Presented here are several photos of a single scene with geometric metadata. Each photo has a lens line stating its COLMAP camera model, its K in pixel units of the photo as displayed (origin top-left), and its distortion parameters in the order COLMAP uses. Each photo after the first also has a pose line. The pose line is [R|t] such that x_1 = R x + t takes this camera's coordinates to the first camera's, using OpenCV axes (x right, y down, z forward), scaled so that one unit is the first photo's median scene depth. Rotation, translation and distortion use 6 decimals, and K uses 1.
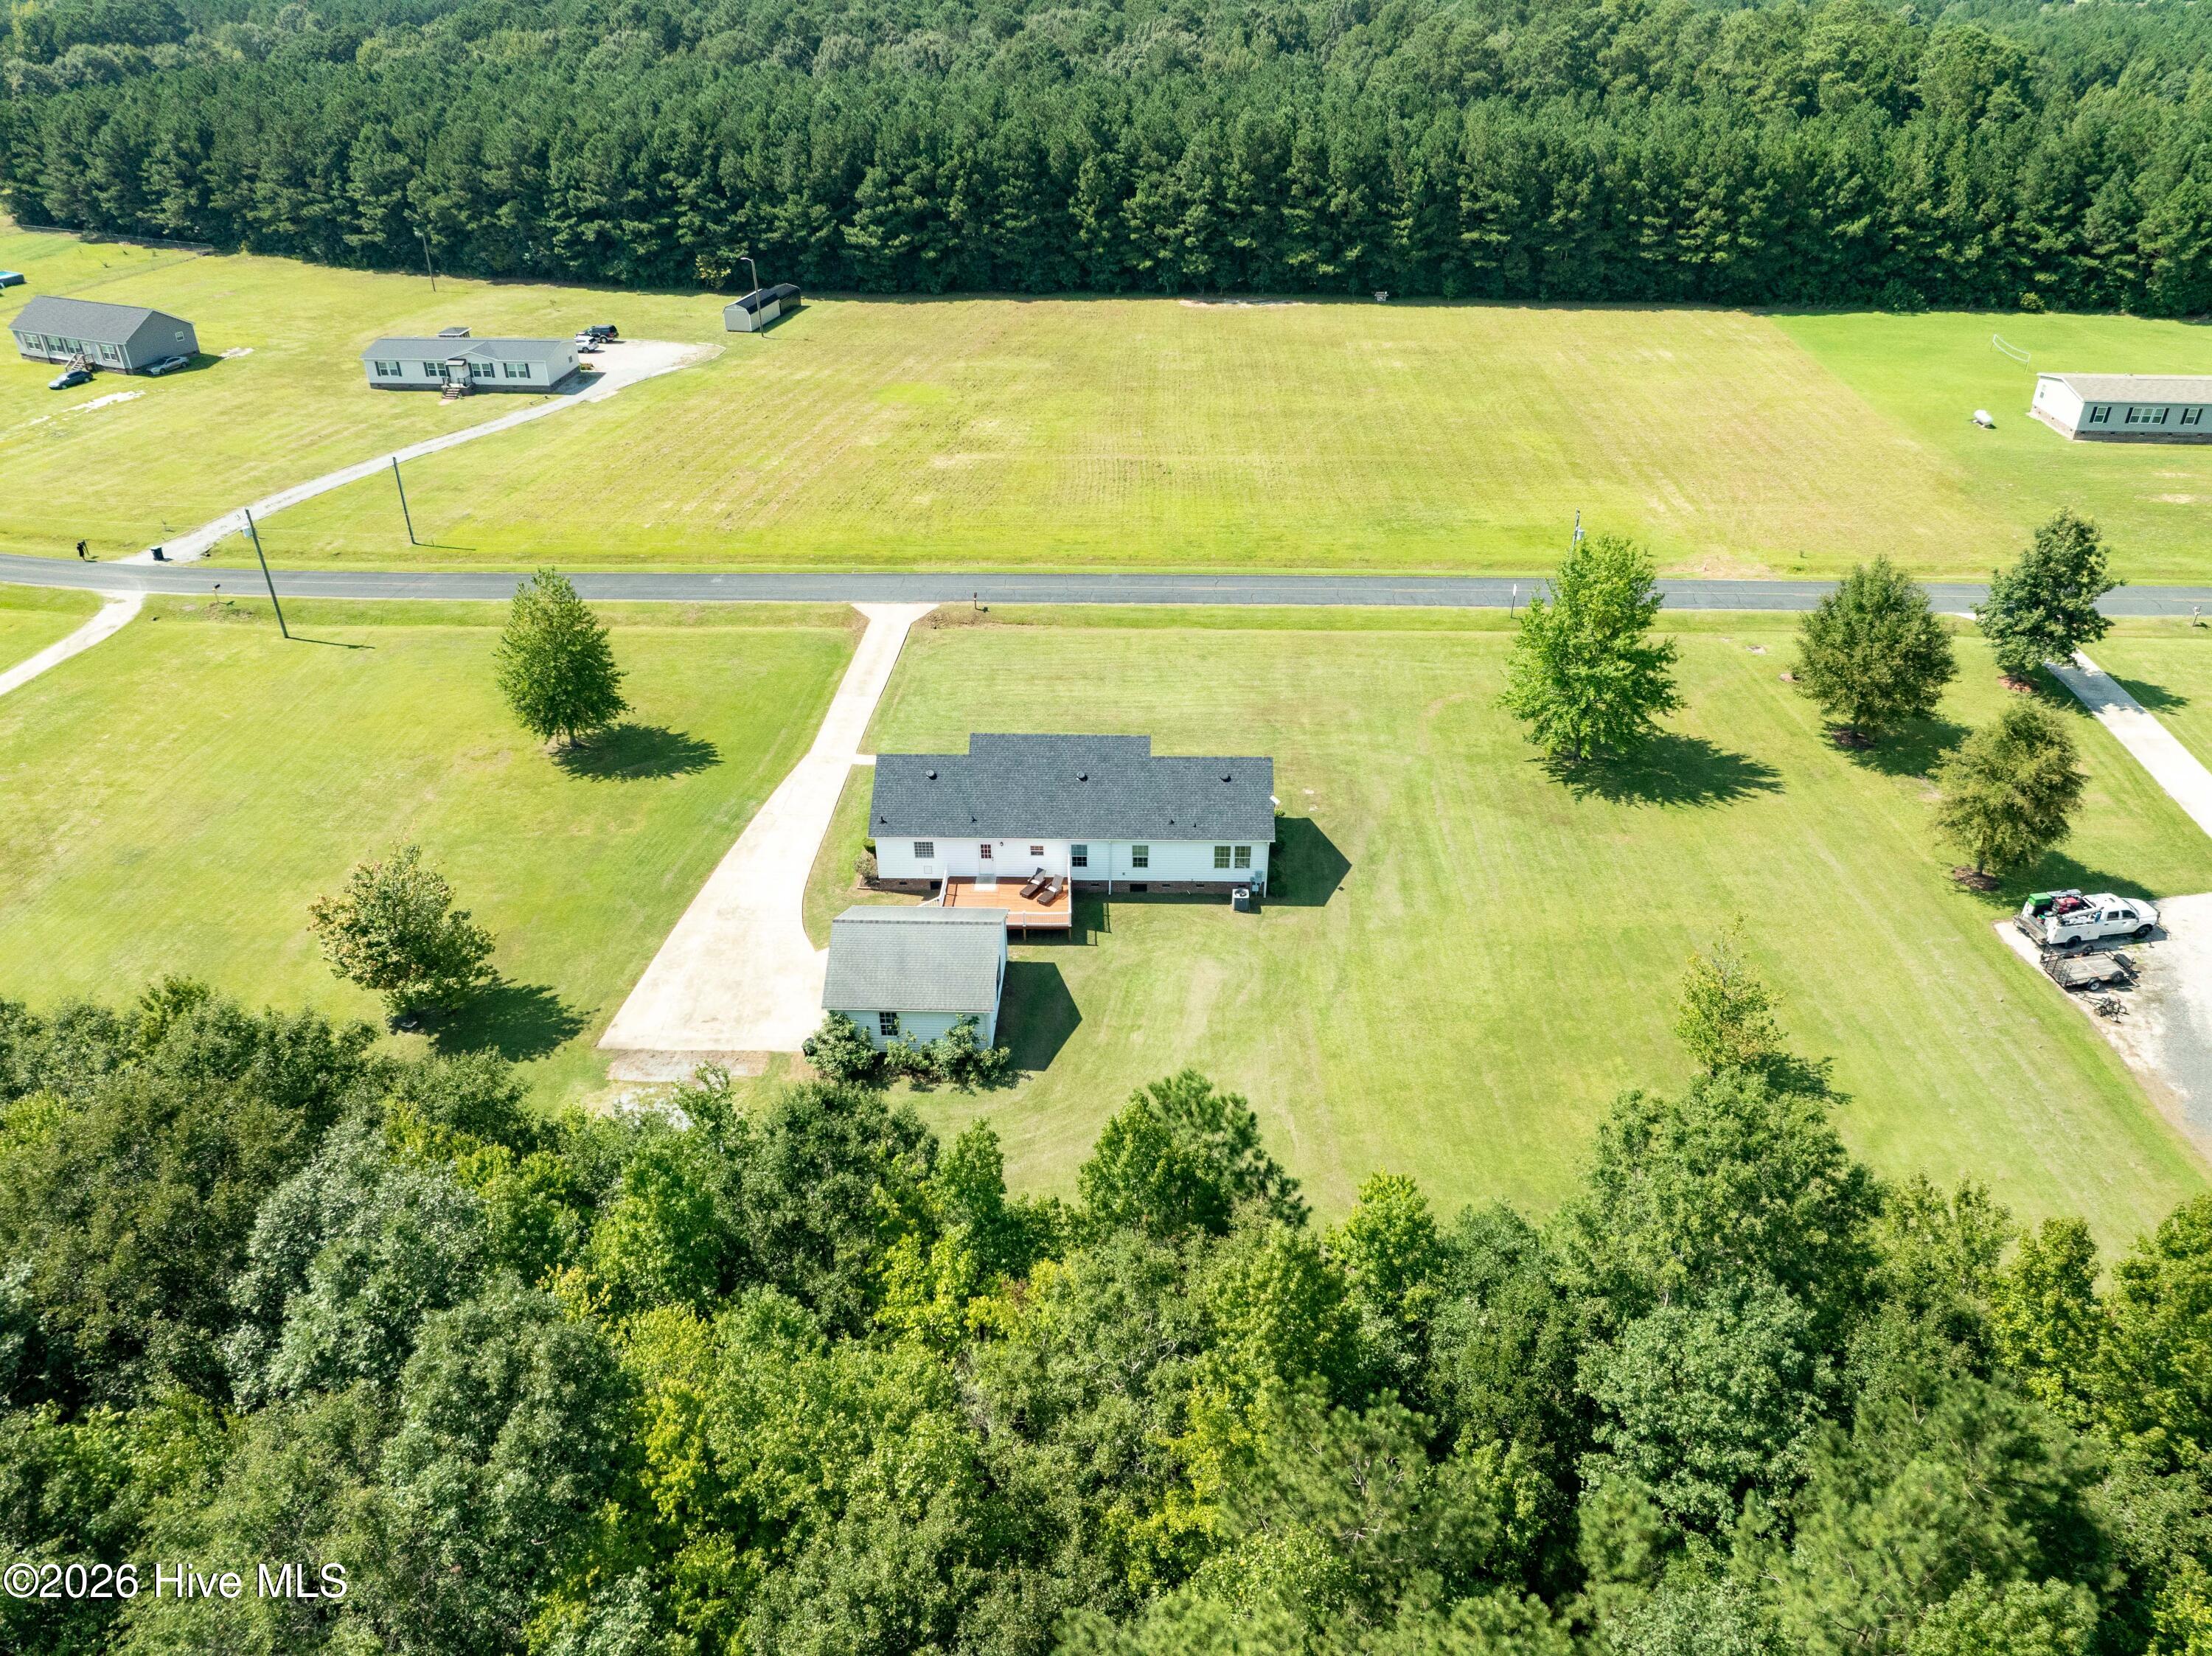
lens RADIAL K [[1586.6, 0, 1106.0], [0, 1586.6, 828.0], [0, 0, 1]] dist [-0.058426, 0.031144]
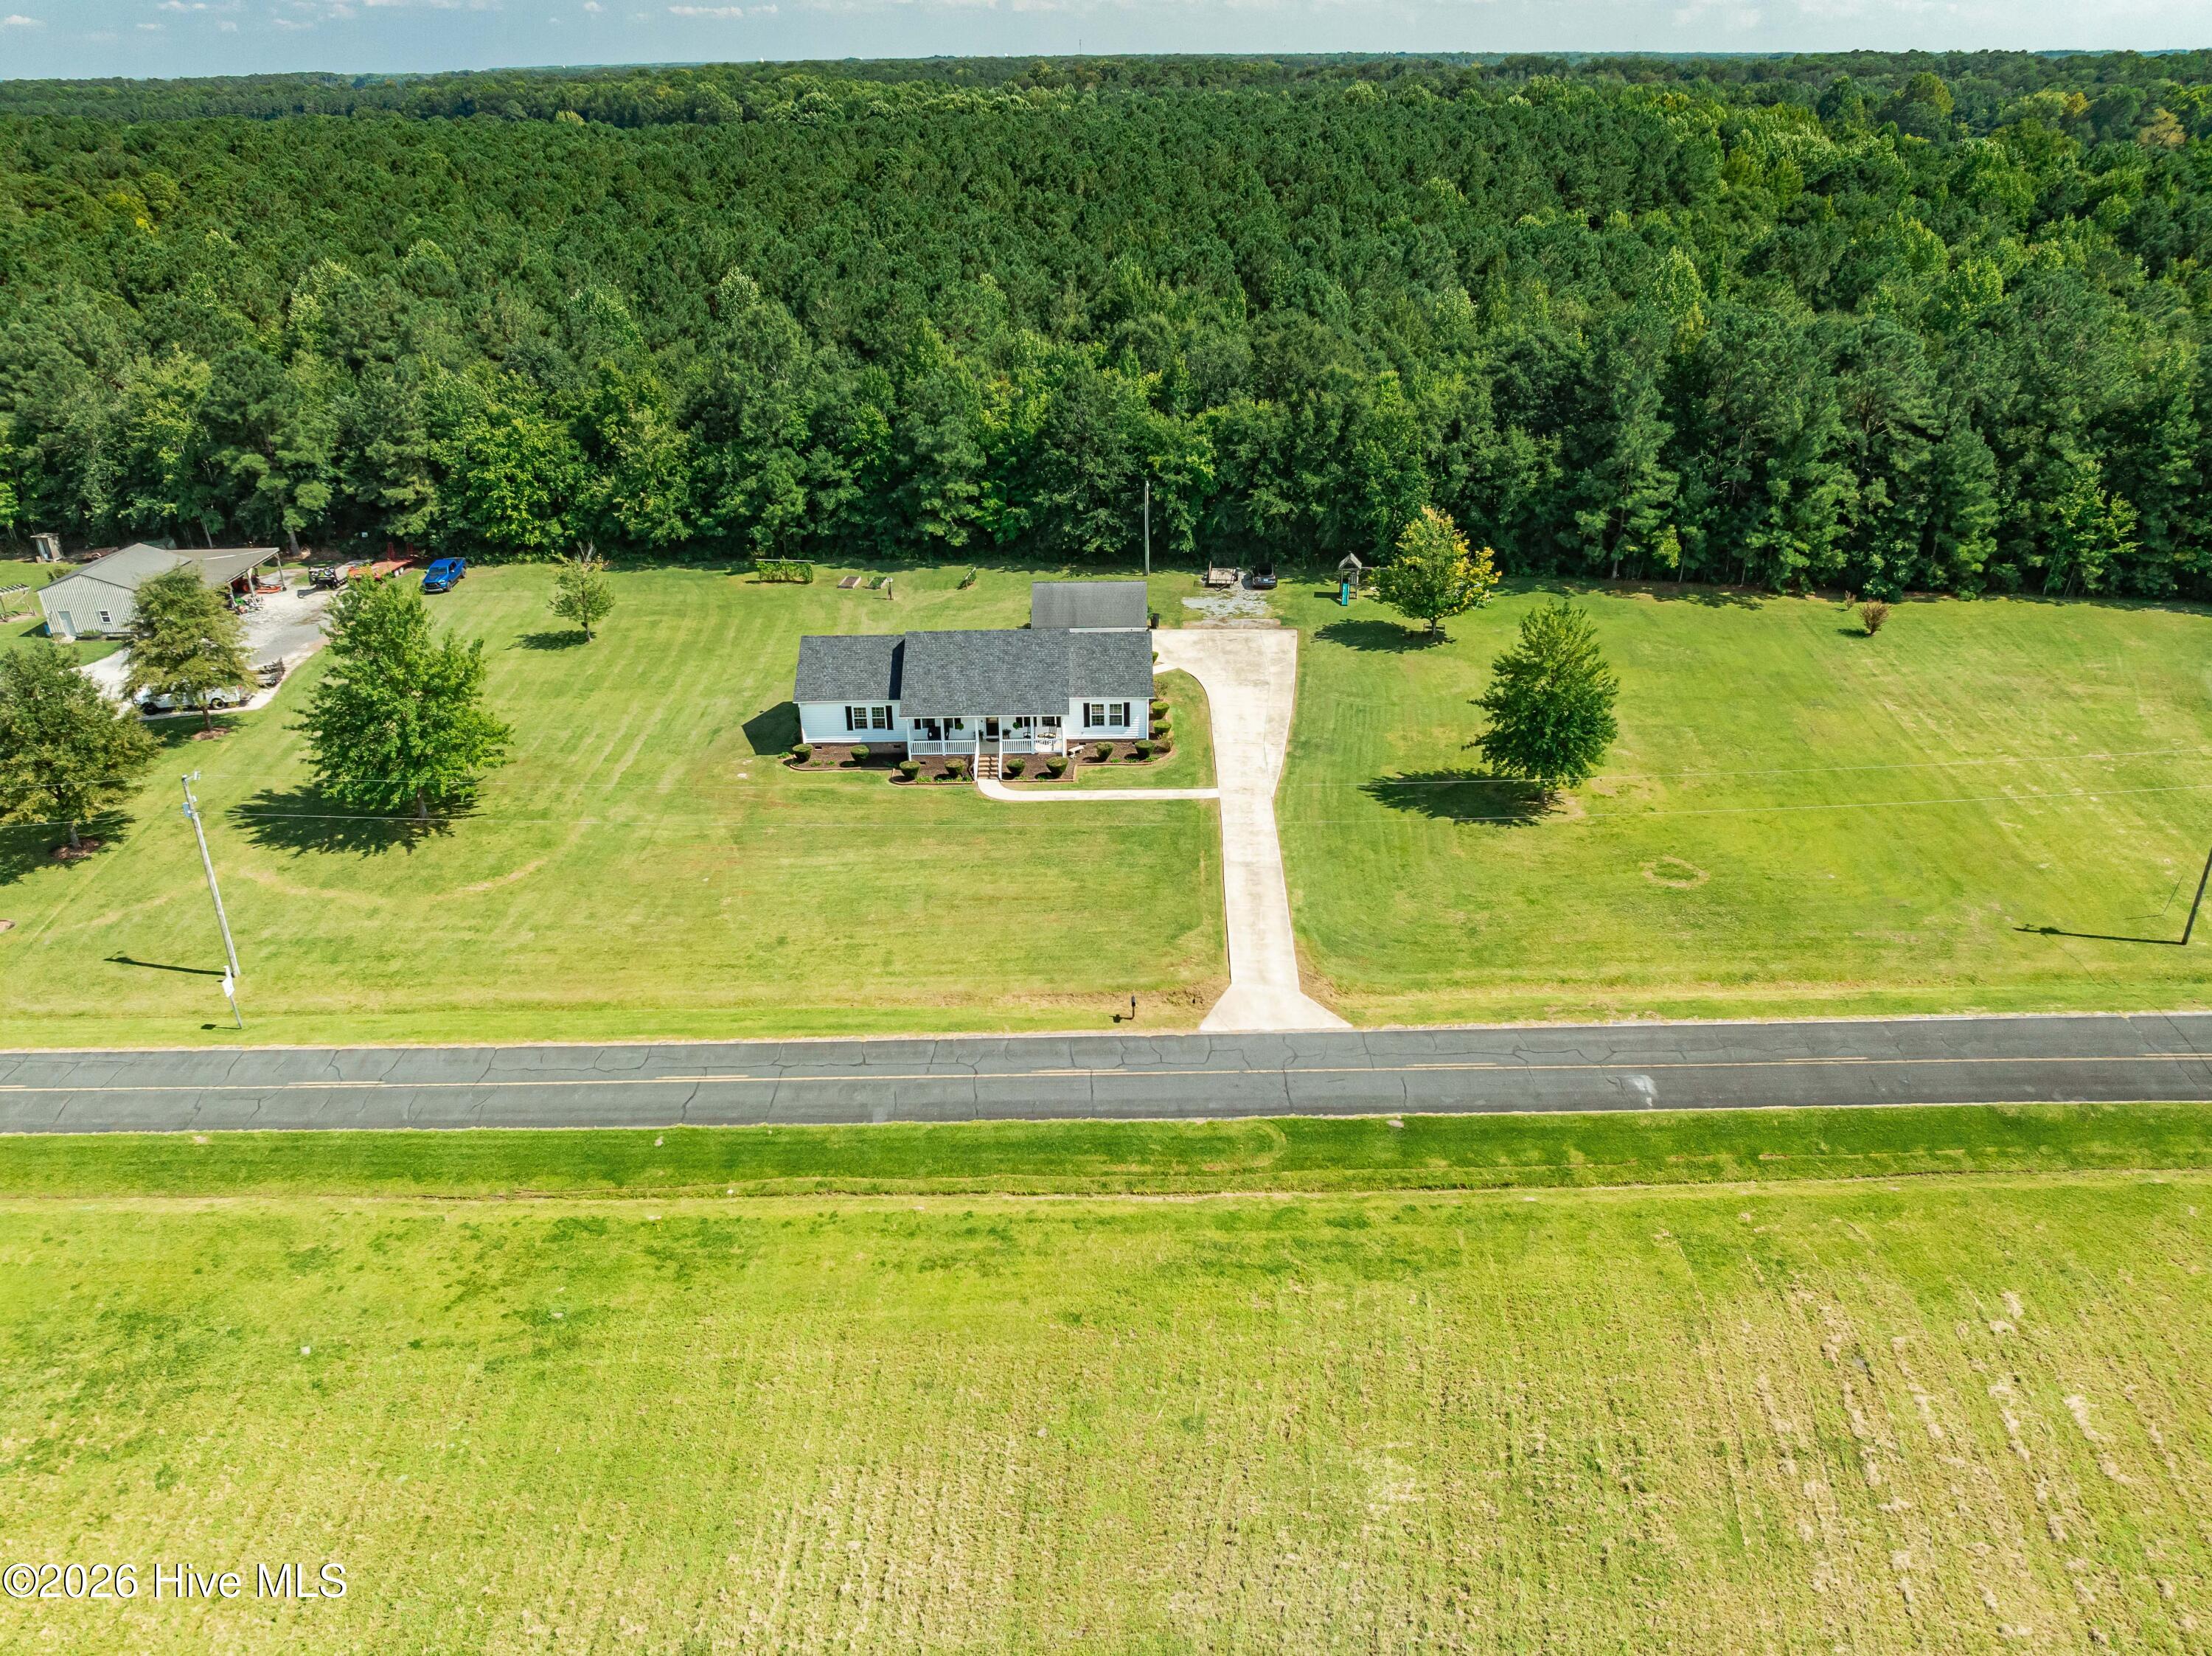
lens RADIAL K [[1553.0, 0, 1106.0], [0, 1553.0, 828.0], [0, 0, 1]] dist [-0.041275, 0.005762]
pose [[-0.999273, 0.030972, -0.022208, -0.037088], [-0.002438, 0.529578, 0.848258, -0.398486], [0.038034, 0.847696, -0.529118, 0.745701]]
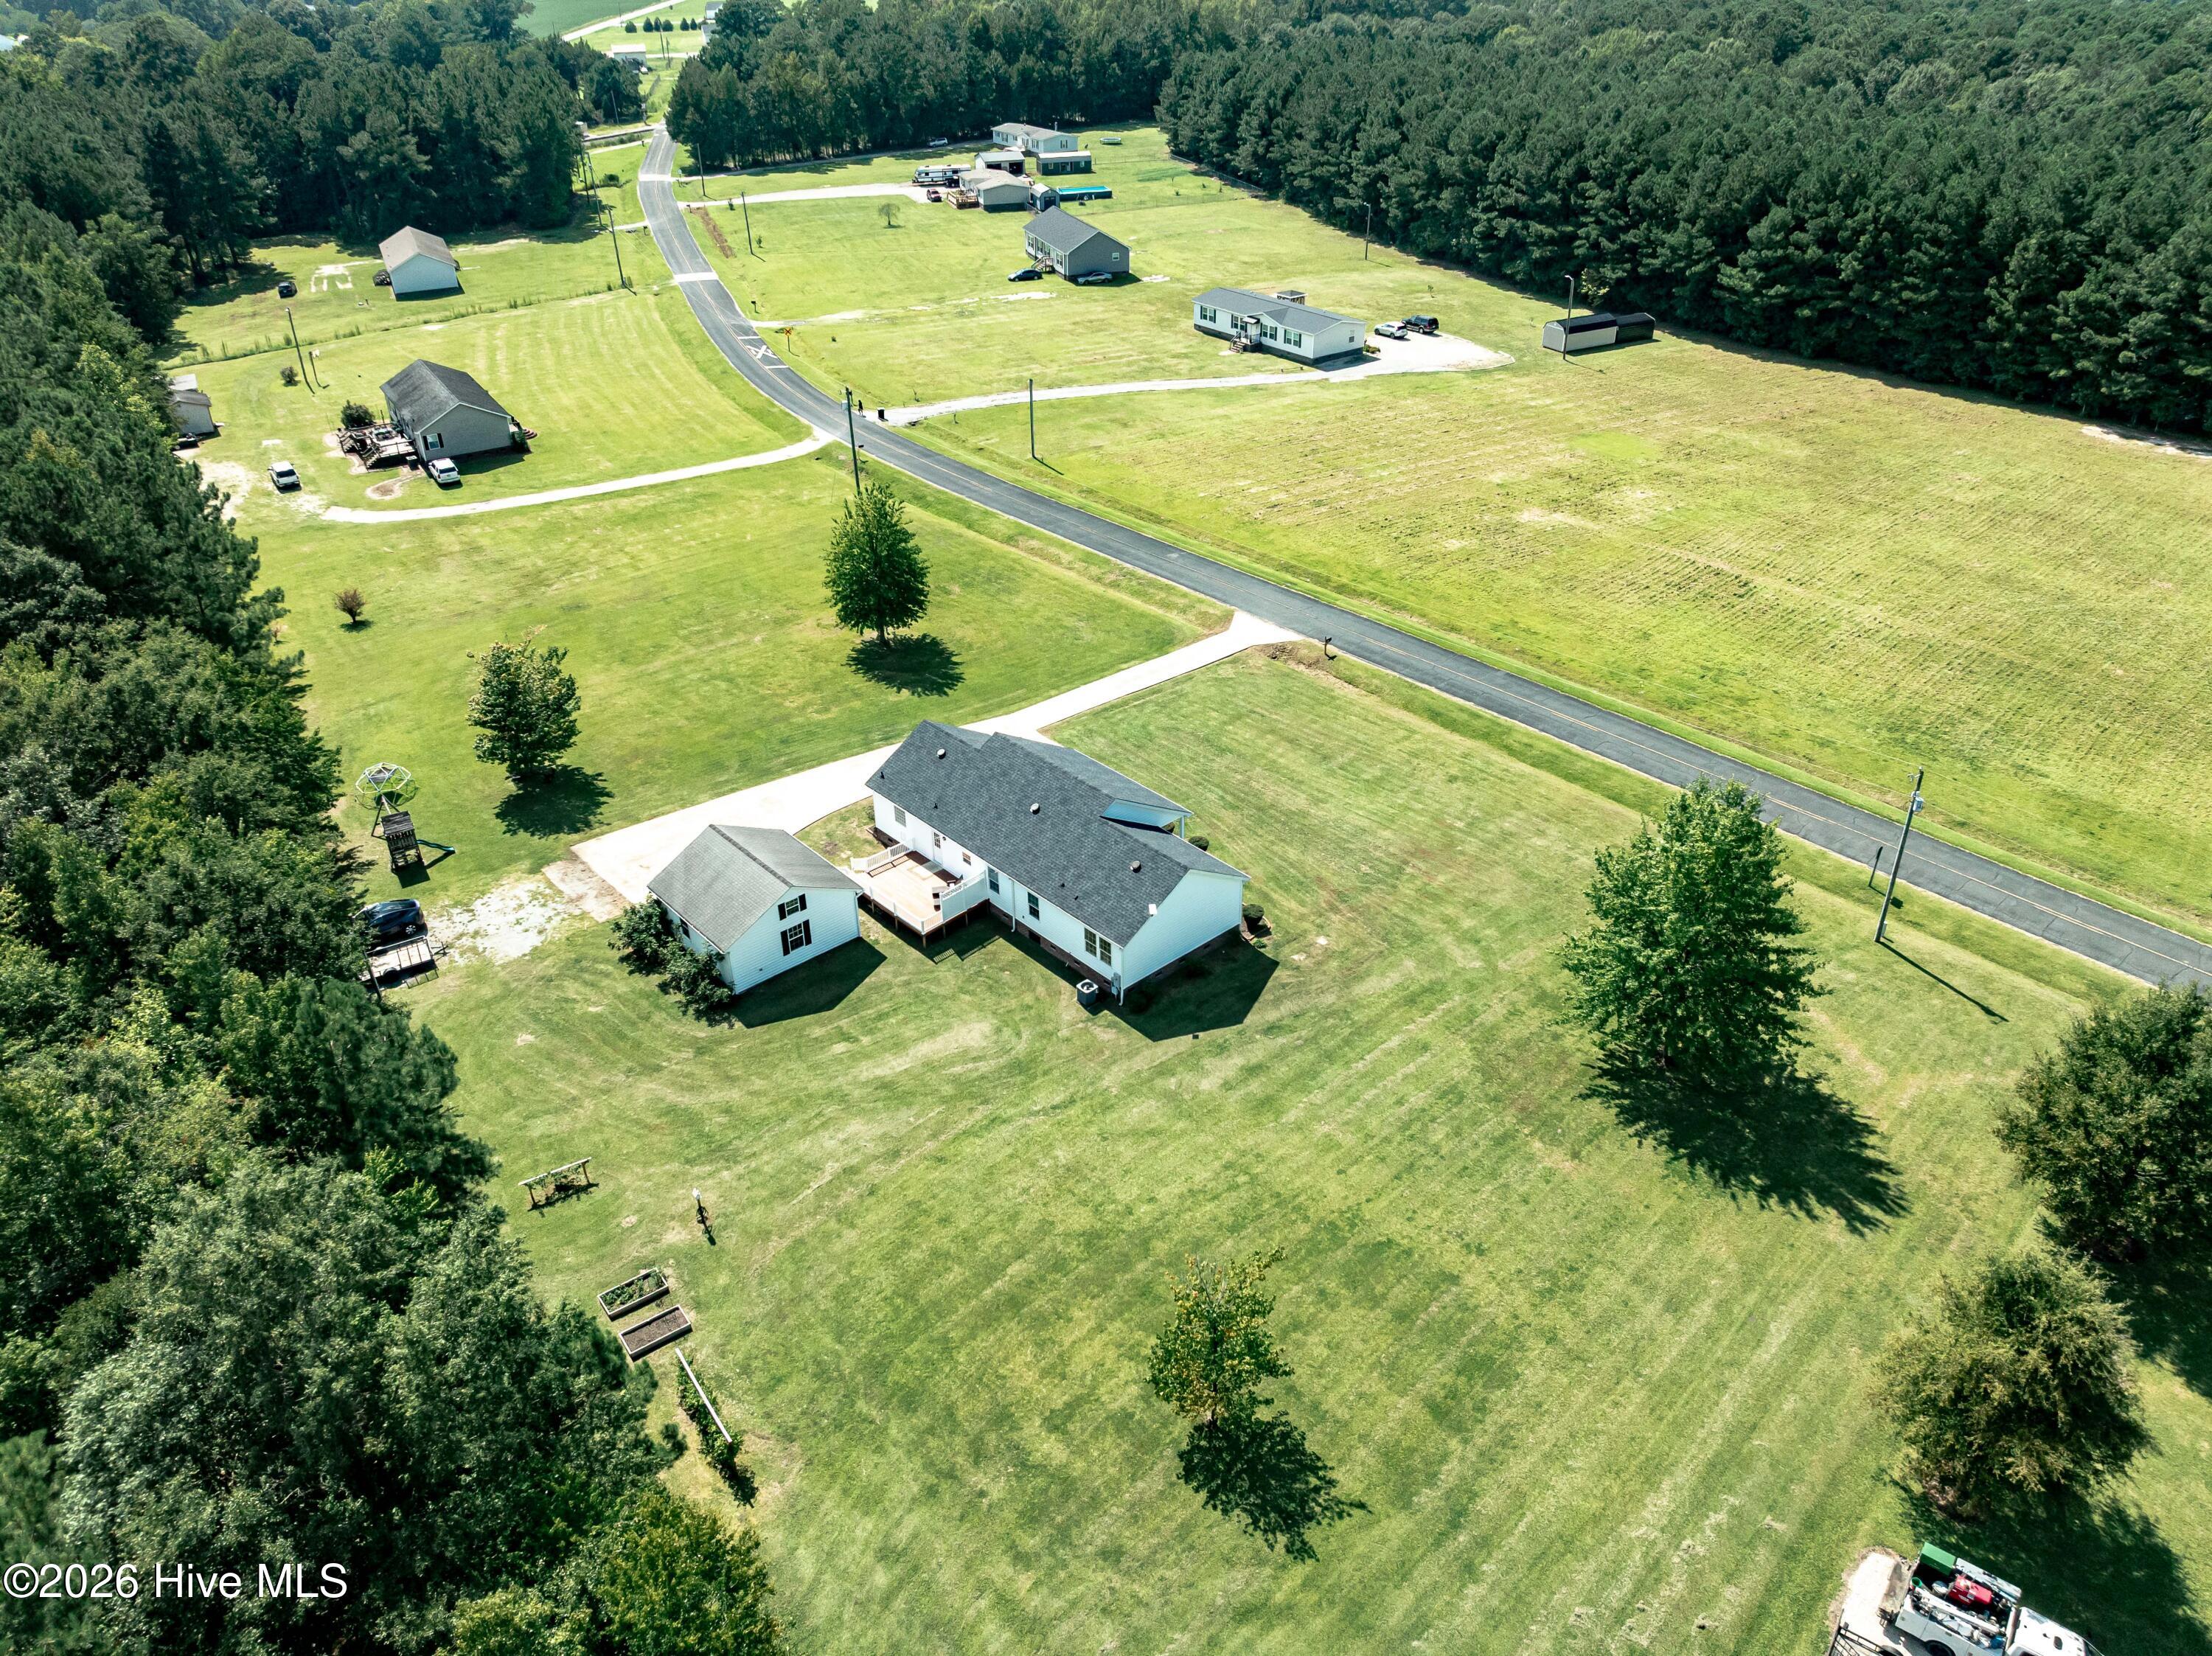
lens RADIAL K [[1586.2, 0, 1099.8], [0, 1586.2, 826.6], [0, 0, 1]] dist [-0.060987, 0.035331]
pose [[0.694705, 0.373667, -0.614621, 0.266682], [-0.371601, 0.918060, 0.138127, -0.074536], [0.615872, 0.132436, 0.776635, 0.115323]]
